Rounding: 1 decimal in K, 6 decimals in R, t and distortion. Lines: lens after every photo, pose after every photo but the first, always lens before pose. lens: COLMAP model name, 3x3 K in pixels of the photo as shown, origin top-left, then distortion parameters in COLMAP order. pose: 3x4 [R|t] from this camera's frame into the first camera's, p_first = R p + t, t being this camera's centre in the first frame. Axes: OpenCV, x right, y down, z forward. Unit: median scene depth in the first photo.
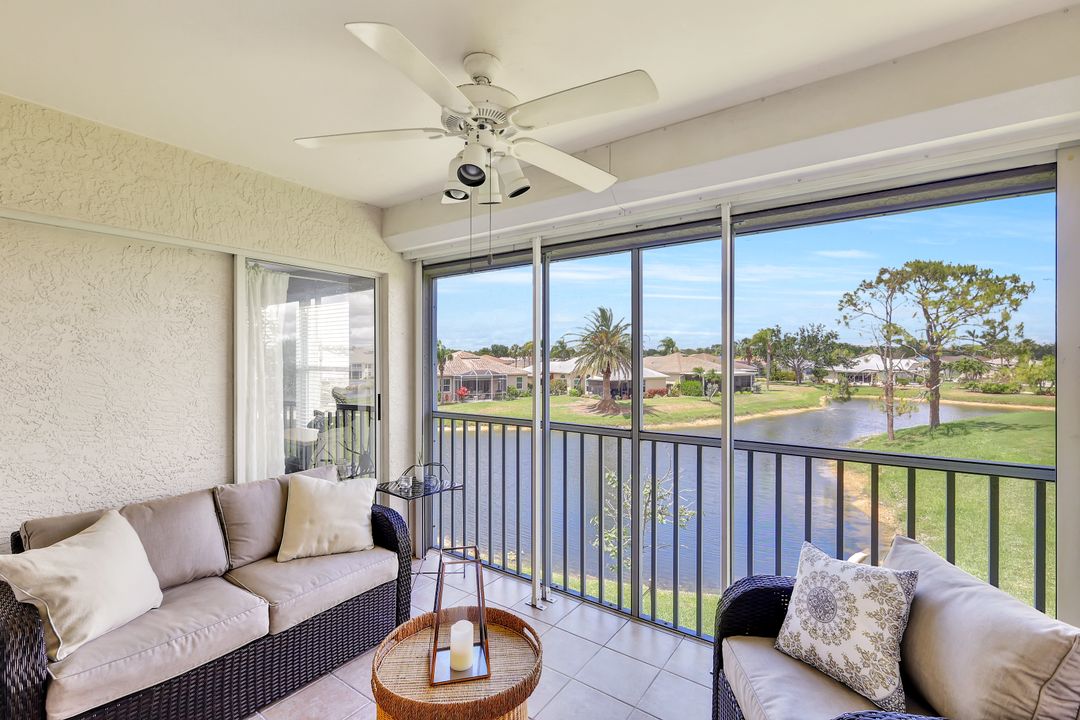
lens RADIAL K [[472.1, 0, 543.4], [0, 472.1, 357.6], [0, 0, 1]] dist [-0.000209, -0.000012]
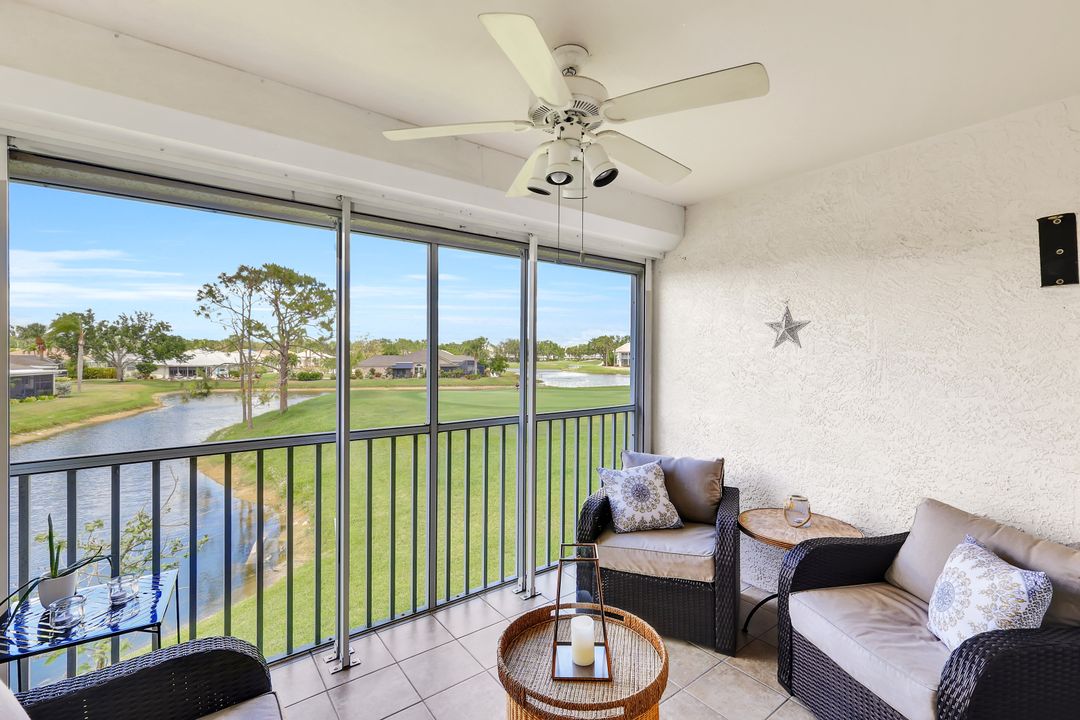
lens RADIAL K [[472.1, 0, 543.4], [0, 472.1, 357.6], [0, 0, 1]] dist [-0.000209, -0.000012]
pose [[0.291030, -0.007580, 0.956684, -0.085320], [-0.006042, 0.999934, 0.009760, 0.000032], [-0.956695, -0.008621, 0.290965, 0.059167]]
